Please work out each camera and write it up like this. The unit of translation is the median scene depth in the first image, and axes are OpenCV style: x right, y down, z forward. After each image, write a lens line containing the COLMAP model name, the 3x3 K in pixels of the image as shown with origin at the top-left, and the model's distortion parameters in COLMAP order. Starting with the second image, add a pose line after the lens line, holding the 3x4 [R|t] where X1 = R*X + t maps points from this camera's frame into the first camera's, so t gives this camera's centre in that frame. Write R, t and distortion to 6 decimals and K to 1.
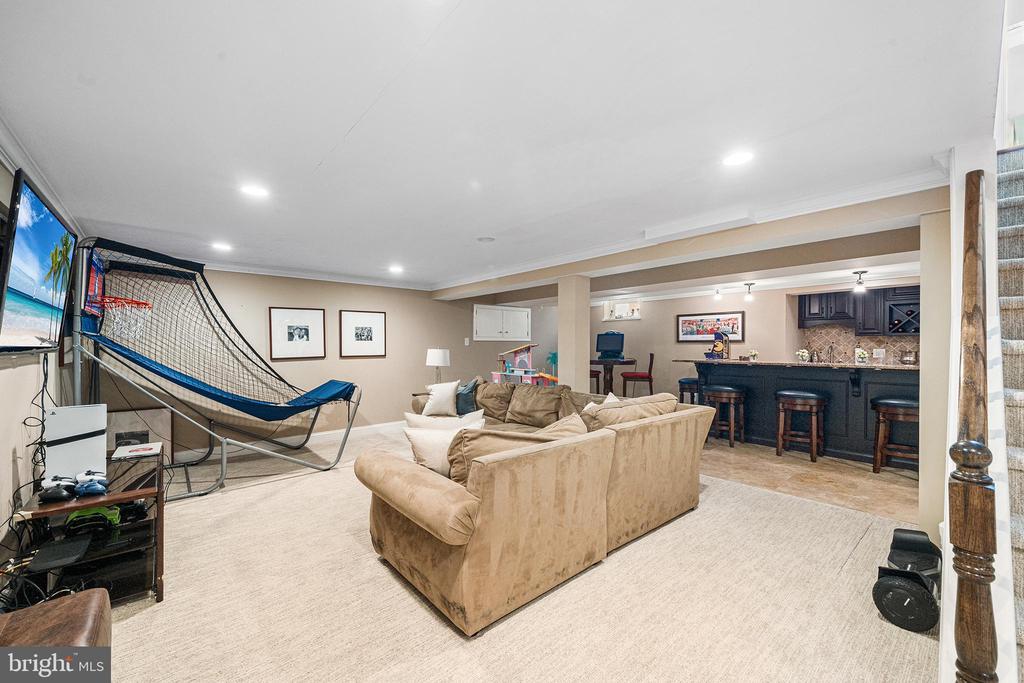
lens RADIAL K [[398.4, 0, 510.9], [0, 398.4, 344.7], [0, 0, 1]] dist [-0.000340, -0.000506]
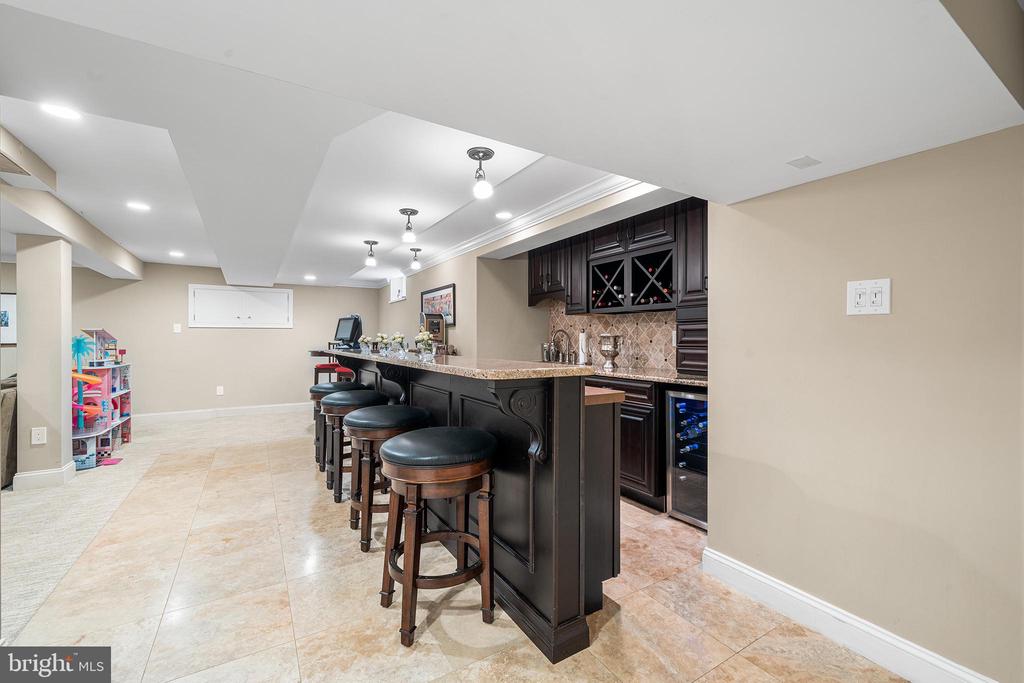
lens RADIAL K [[421.9, 0, 512.1], [0, 421.9, 339.8], [0, 0, 1]] dist [0.000665, 0.000058]
pose [[0.987733, -0.000851, -0.156147, 0.809699], [0.002373, 0.999952, 0.009558, 0.011547], [0.156131, -0.009811, 0.987688, 0.243434]]
